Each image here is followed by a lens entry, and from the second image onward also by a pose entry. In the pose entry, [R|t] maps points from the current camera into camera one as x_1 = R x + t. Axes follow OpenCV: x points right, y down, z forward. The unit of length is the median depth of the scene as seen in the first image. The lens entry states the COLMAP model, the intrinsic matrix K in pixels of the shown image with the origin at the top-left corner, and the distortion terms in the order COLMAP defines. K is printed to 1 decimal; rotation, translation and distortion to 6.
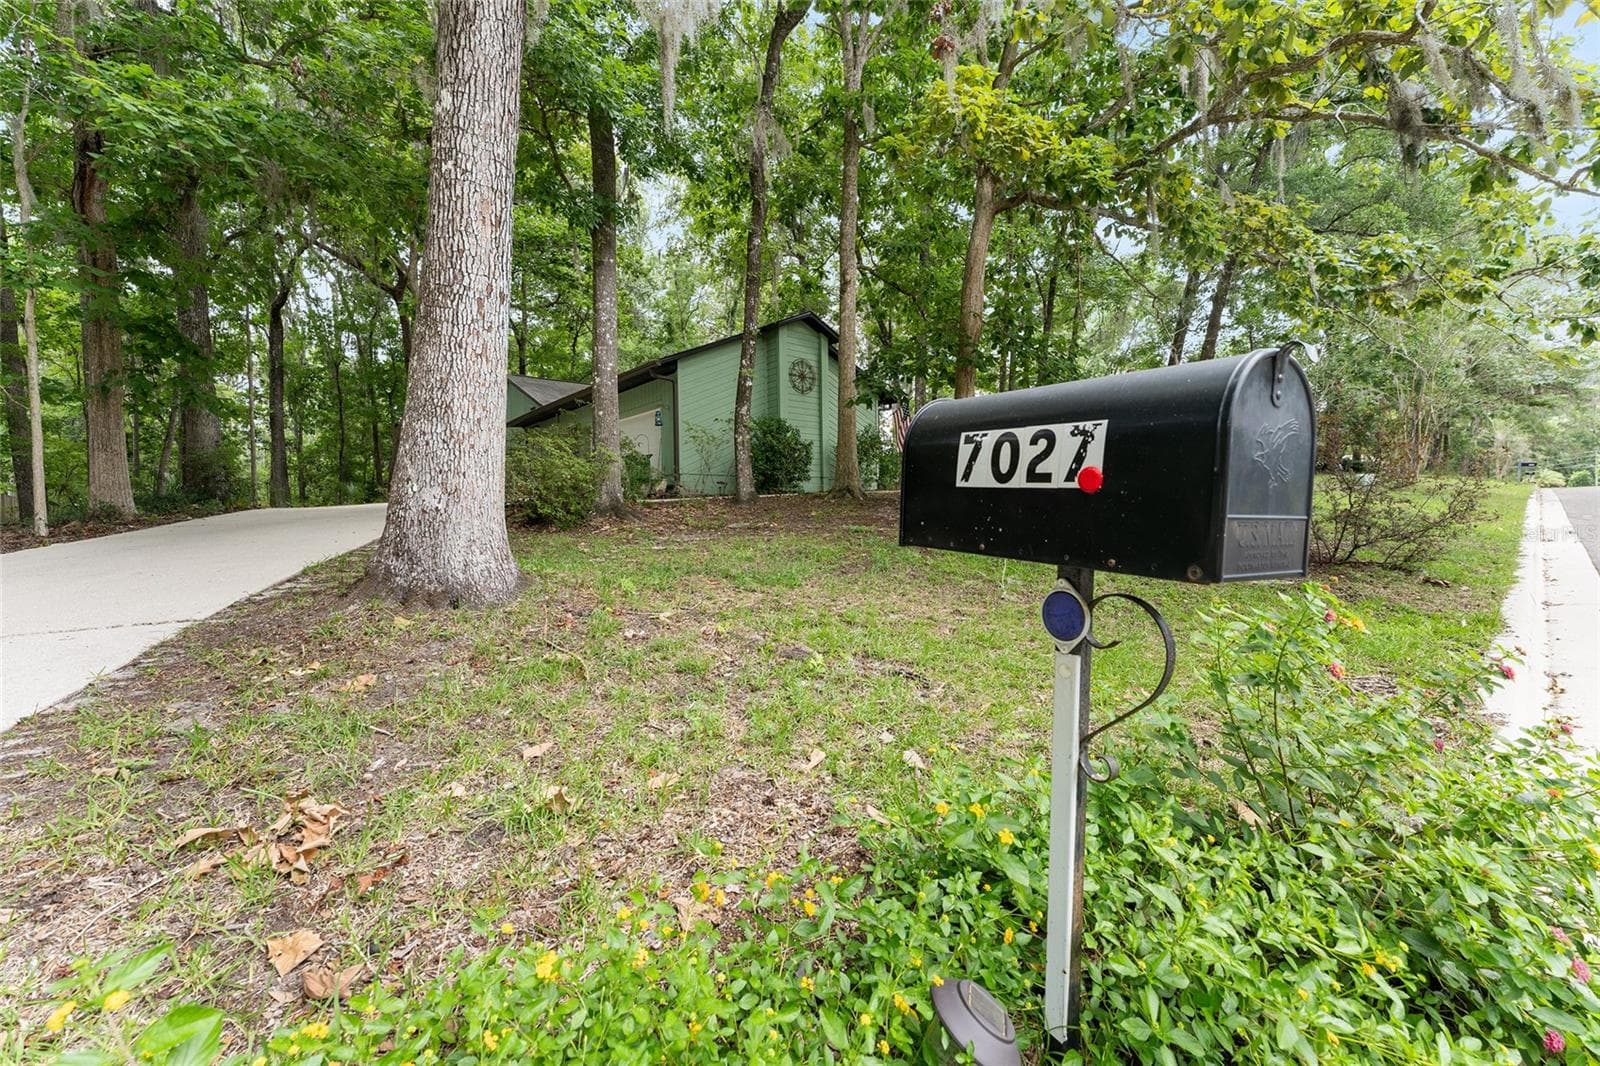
lens RADIAL K [[643.3, 0, 794.7], [0, 643.3, 534.2], [0, 0, 1]] dist [-0.005556, -0.000253]
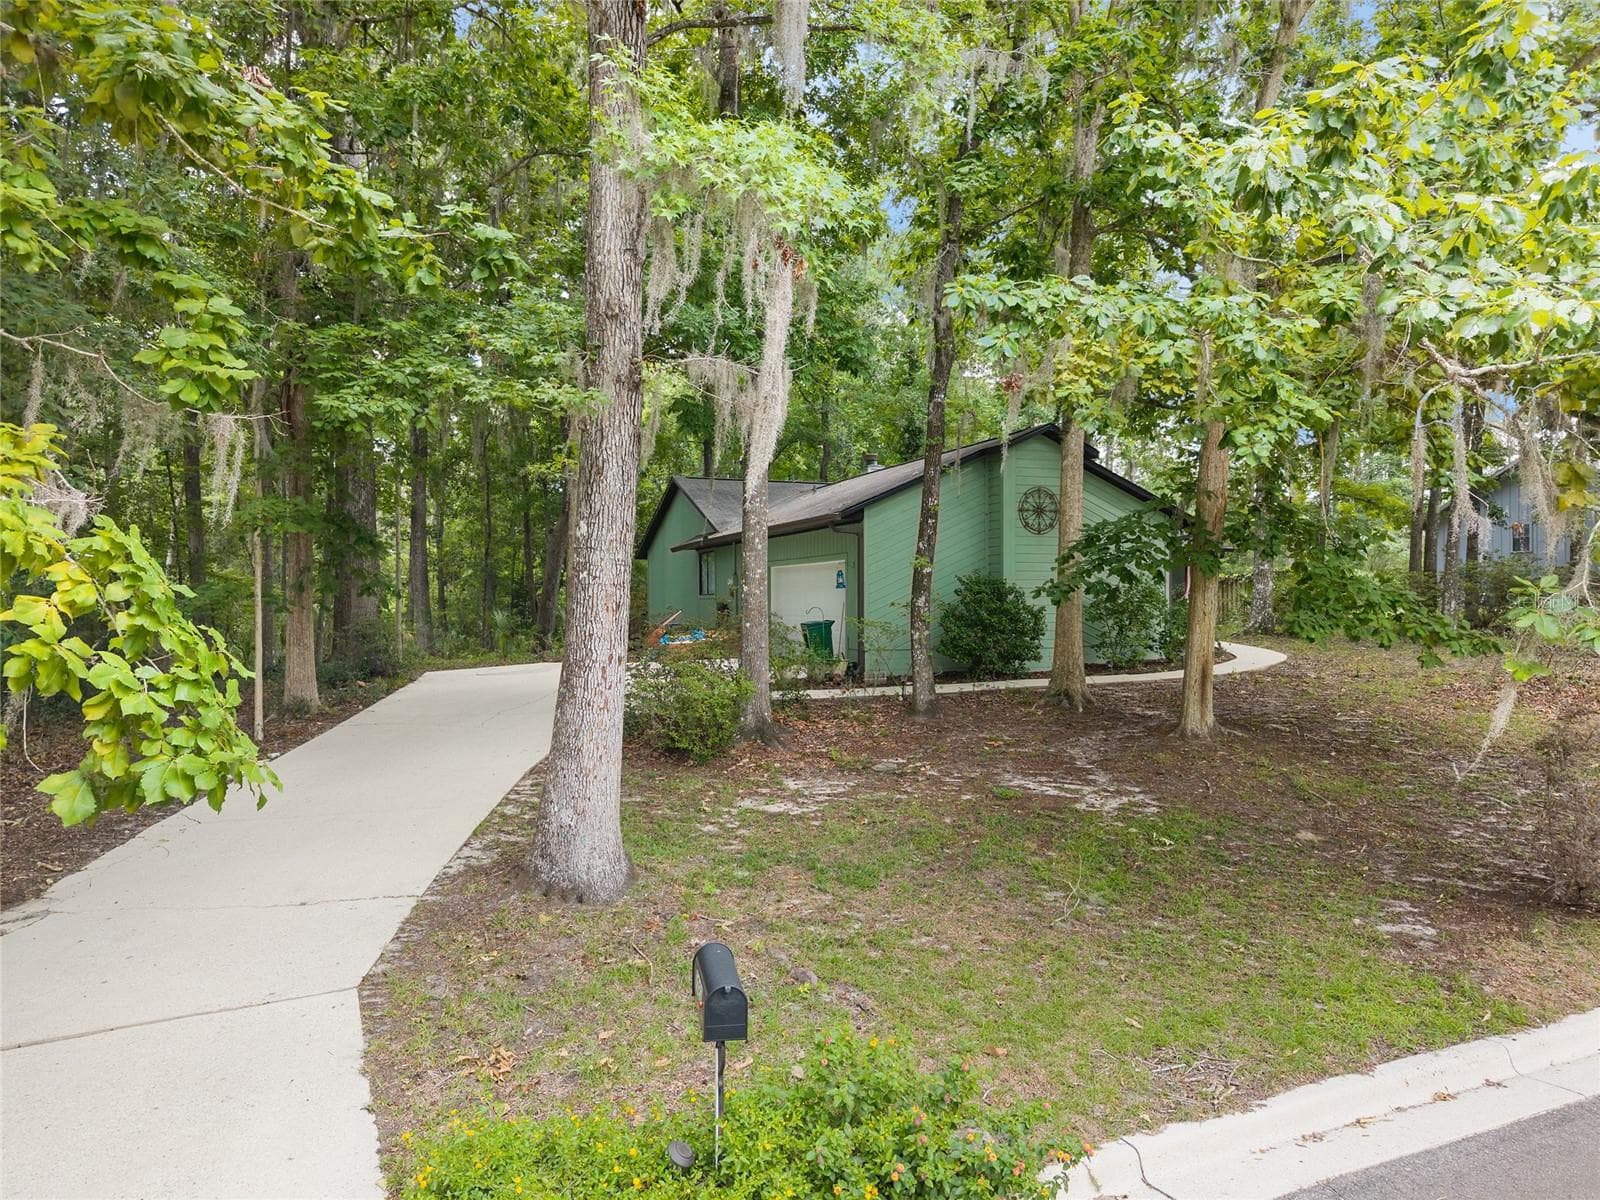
lens RADIAL K [[1053.2, 0, 799.2], [0, 1053.2, 598.4], [0, 0, 1]] dist [0.002511, -0.003237]
pose [[0.948570, 0.011074, -0.316374, 0.589248], [-0.021699, 0.999312, -0.030080, -0.460665], [0.315824, 0.035398, 0.948157, -0.953700]]
